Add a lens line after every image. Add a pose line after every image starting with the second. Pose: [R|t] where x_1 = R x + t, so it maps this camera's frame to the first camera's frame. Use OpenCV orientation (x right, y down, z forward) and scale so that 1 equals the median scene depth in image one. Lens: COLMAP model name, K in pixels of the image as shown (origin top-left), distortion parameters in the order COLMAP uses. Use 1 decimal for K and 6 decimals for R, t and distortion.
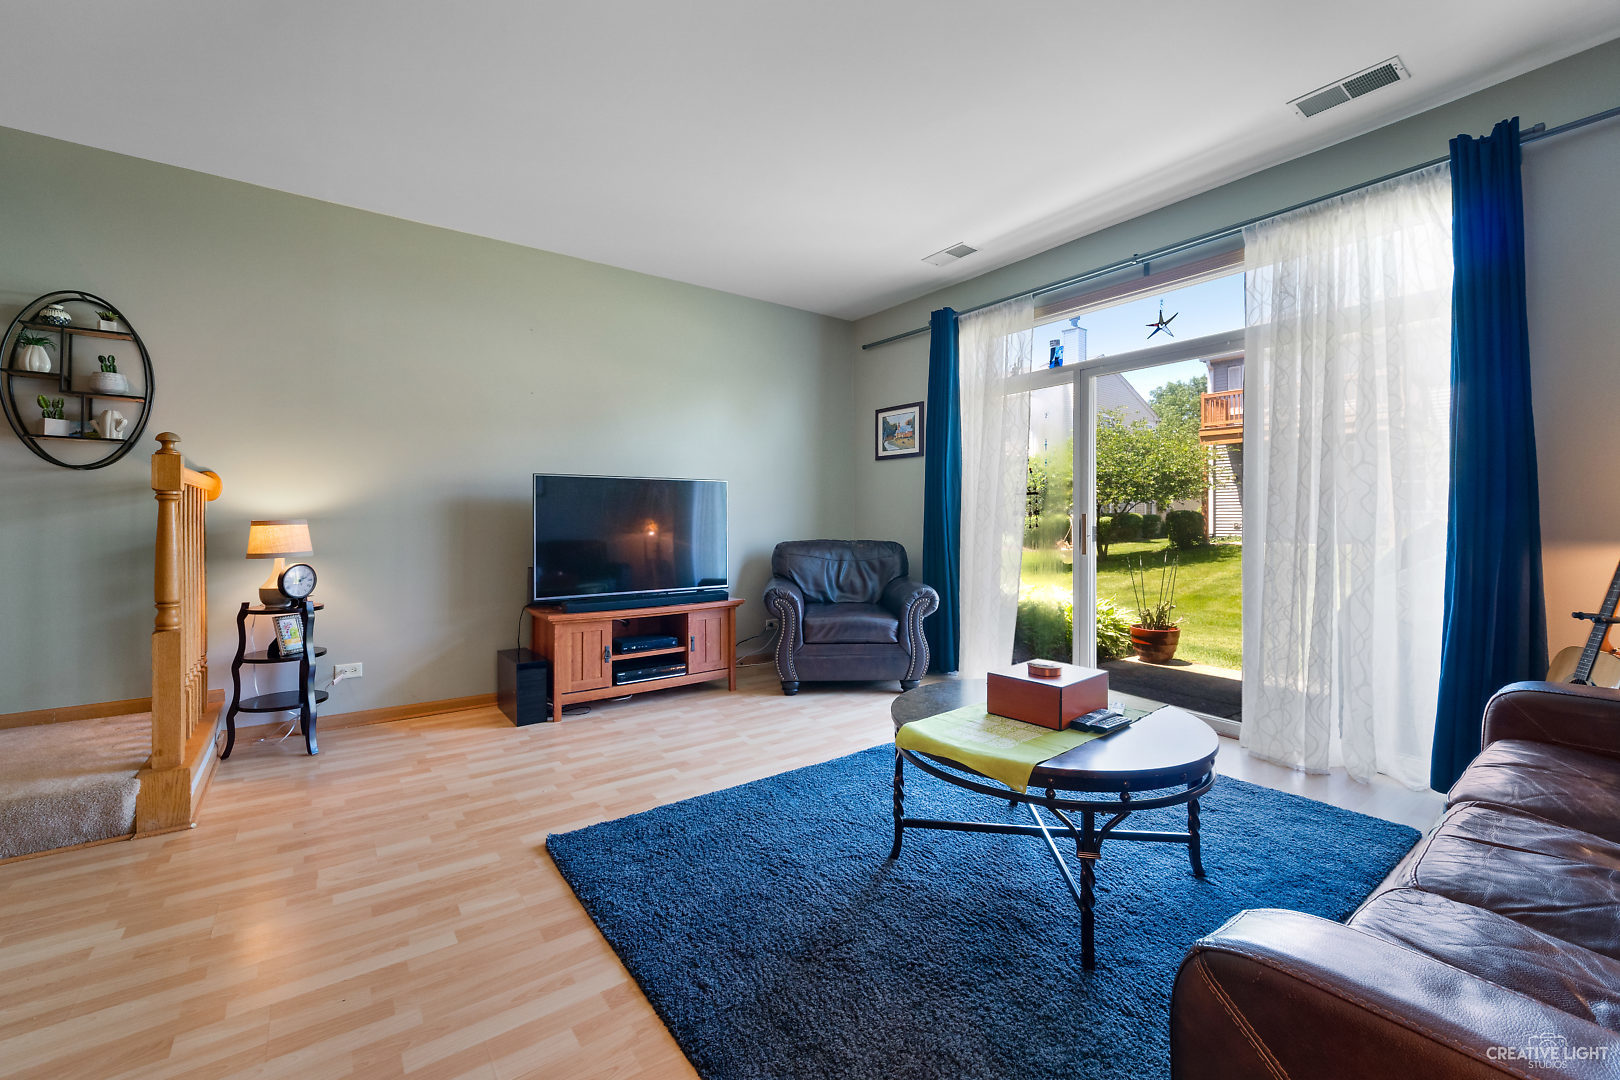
lens RADIAL K [[657.4, 0, 801.0], [0, 657.4, 520.4], [0, 0, 1]] dist [-0.000489, -0.000117]
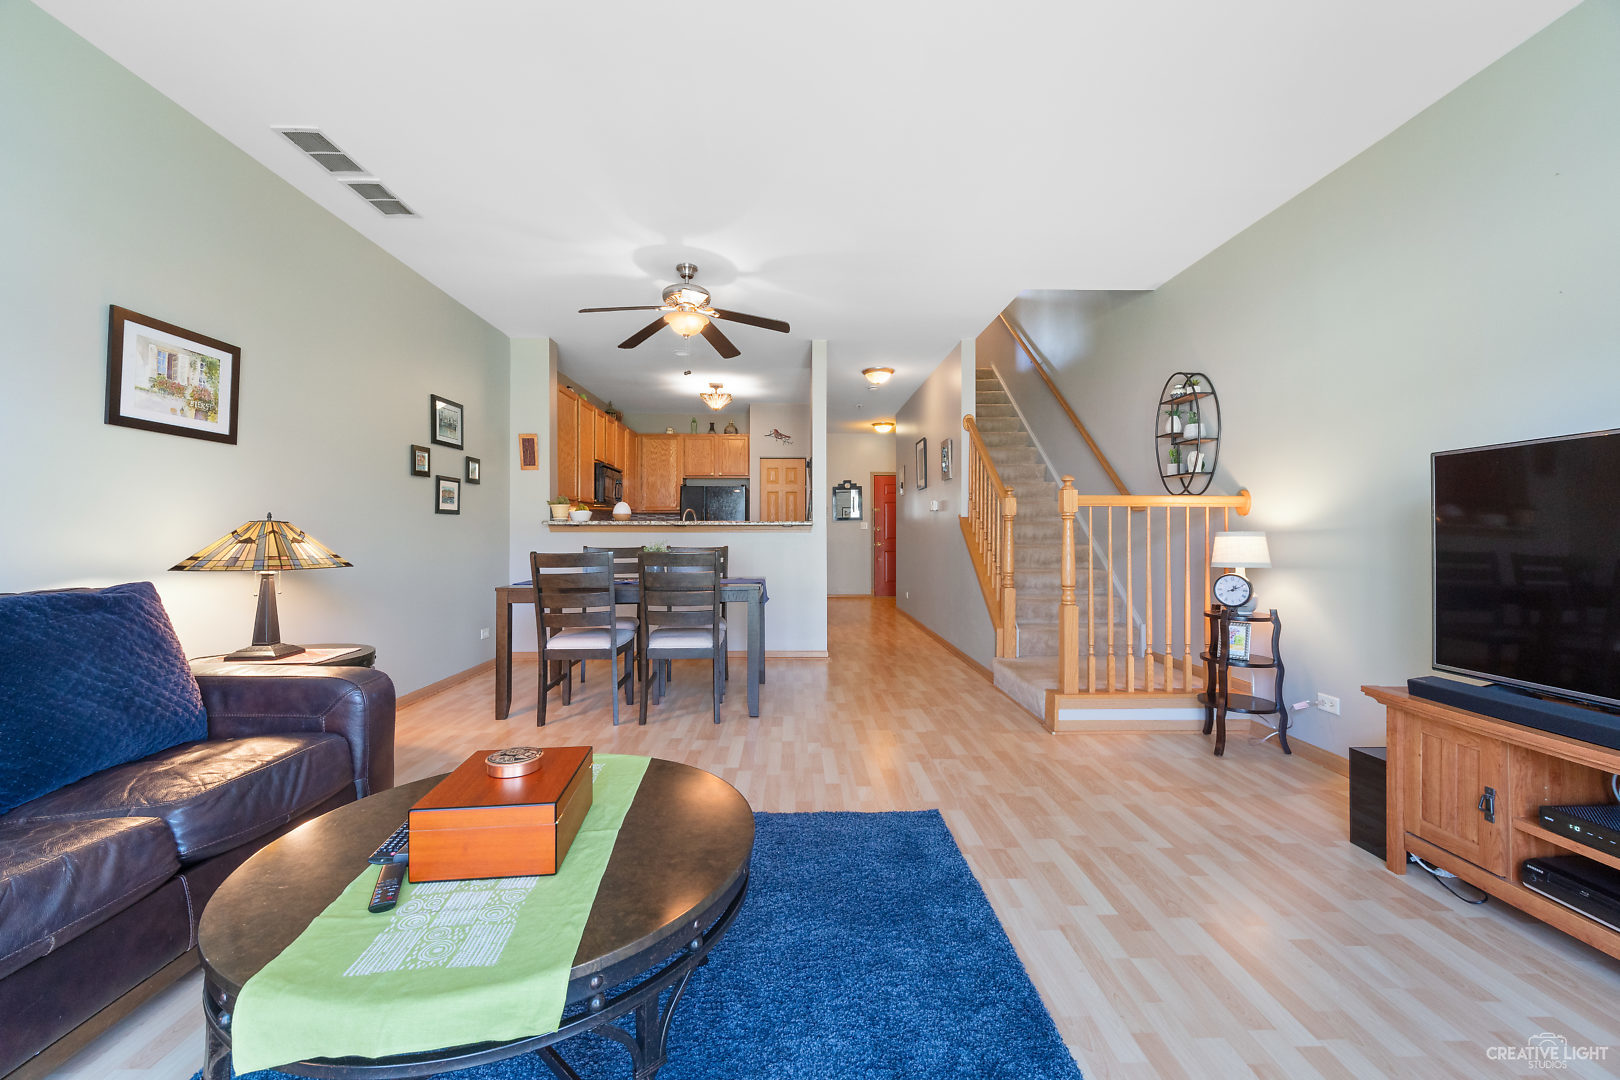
lens RADIAL K [[649.8, 0, 815.6], [0, 649.8, 546.7], [0, 0, 1]] dist [0.001723, 0.000177]
pose [[-0.561896, 0.014452, -0.827081, 0.466236], [-0.001530, 0.999828, 0.018509, 0.003814], [0.827206, 0.011665, -0.561777, 1.036300]]
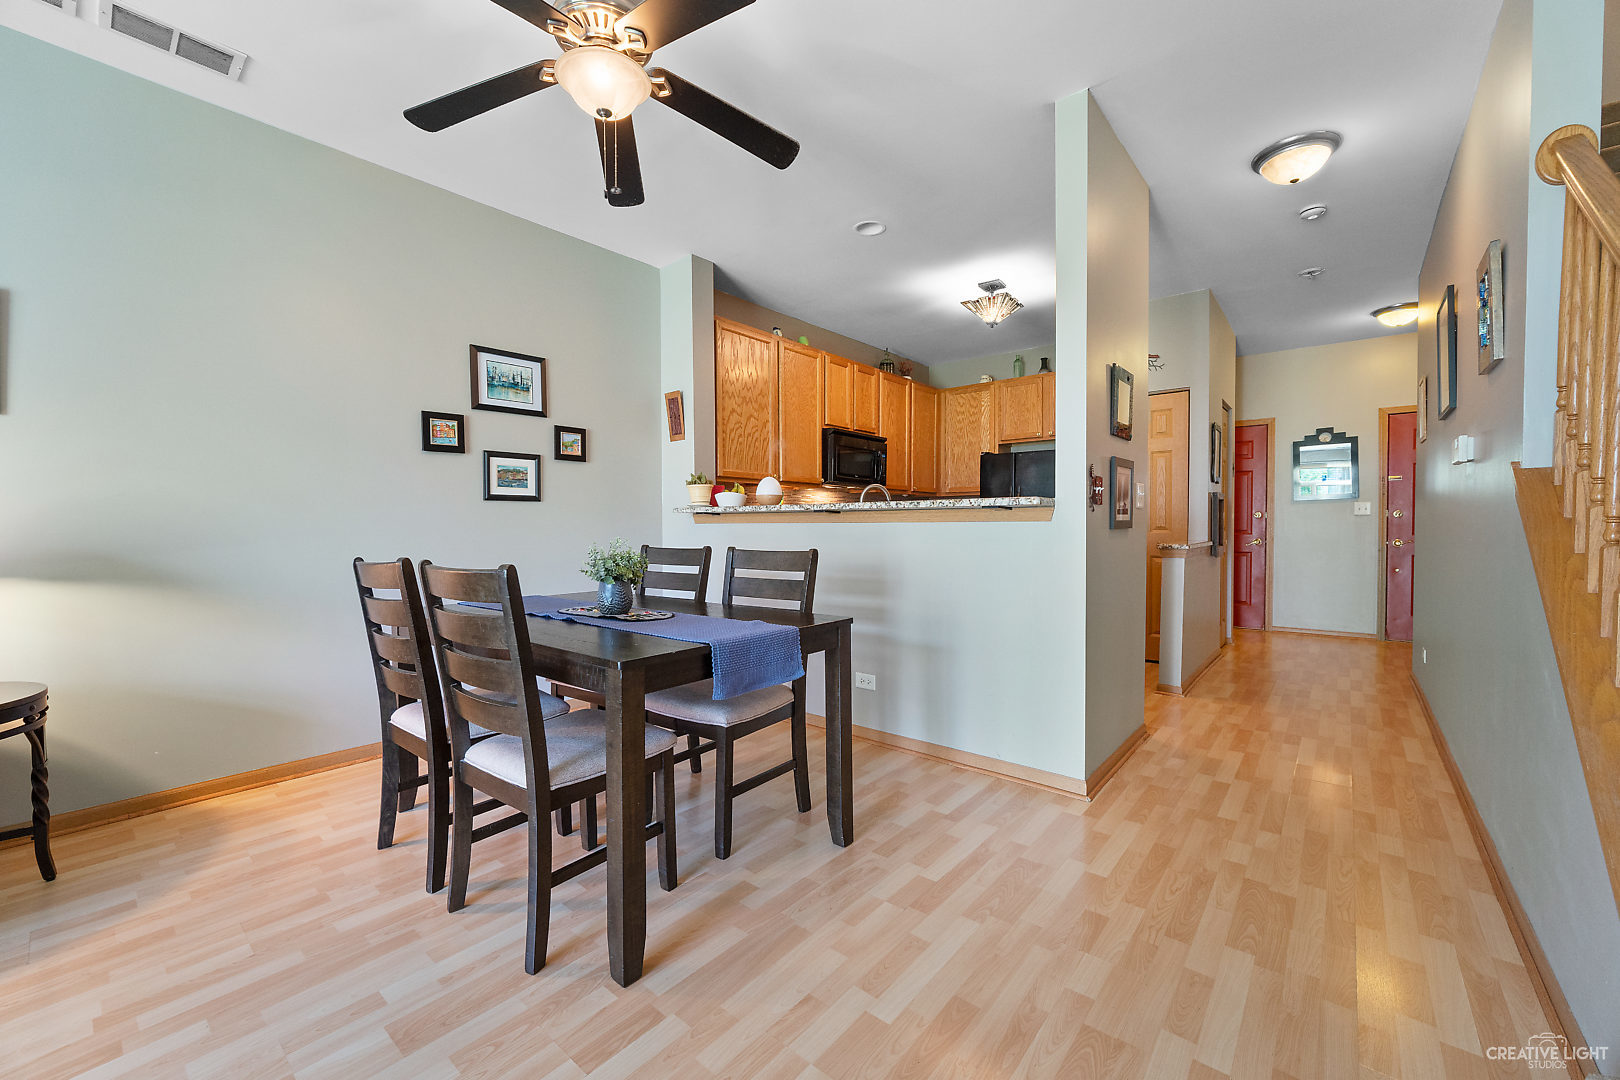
lens RADIAL K [[649.8, 0, 815.6], [0, 649.8, 546.7], [0, 0, 1]] dist [0.001723, 0.000177]
pose [[-0.968712, 0.010016, -0.247987, -0.488199], [0.001096, 0.999348, 0.036081, -0.001280], [0.248187, 0.034681, -0.968091, 0.762113]]
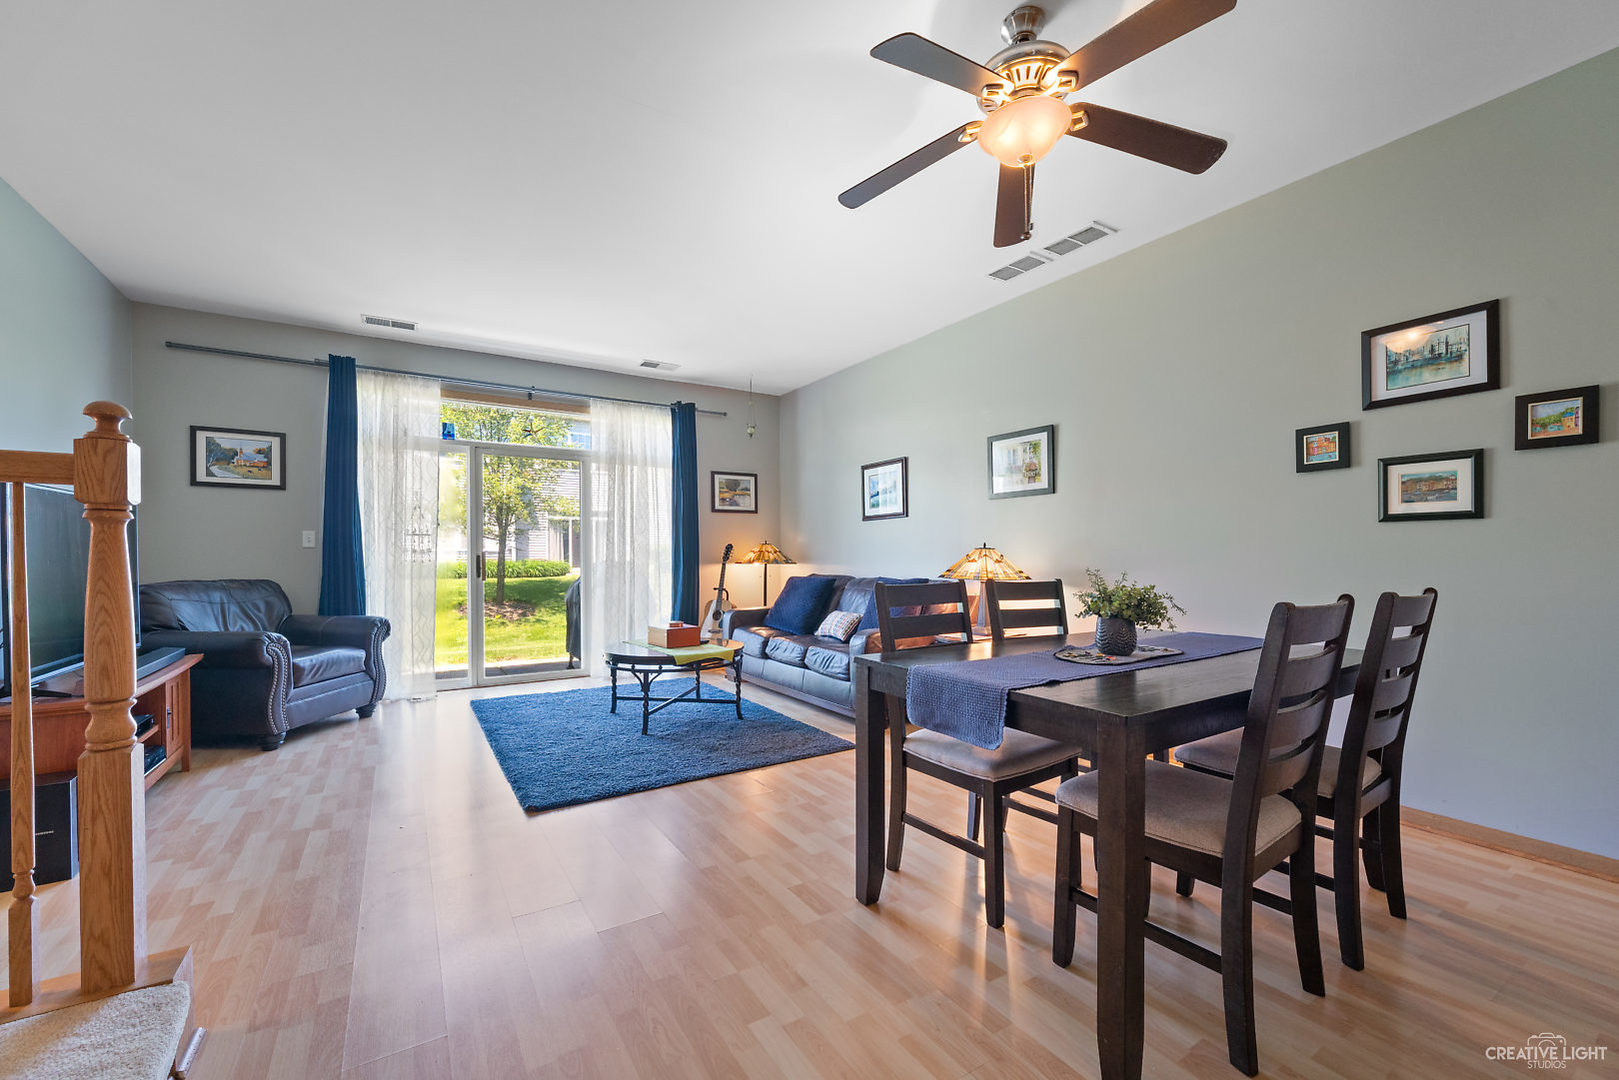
lens RADIAL K [[652.6, 0, 805.6], [0, 652.6, 564.5], [0, 0, 1]] dist [-0.015115, -0.000149]
pose [[0.082698, -0.015081, 0.996461, -1.119352], [0.003657, 0.999883, 0.014829, 0.000416], [-0.996568, 0.002417, 0.082743, 0.261295]]
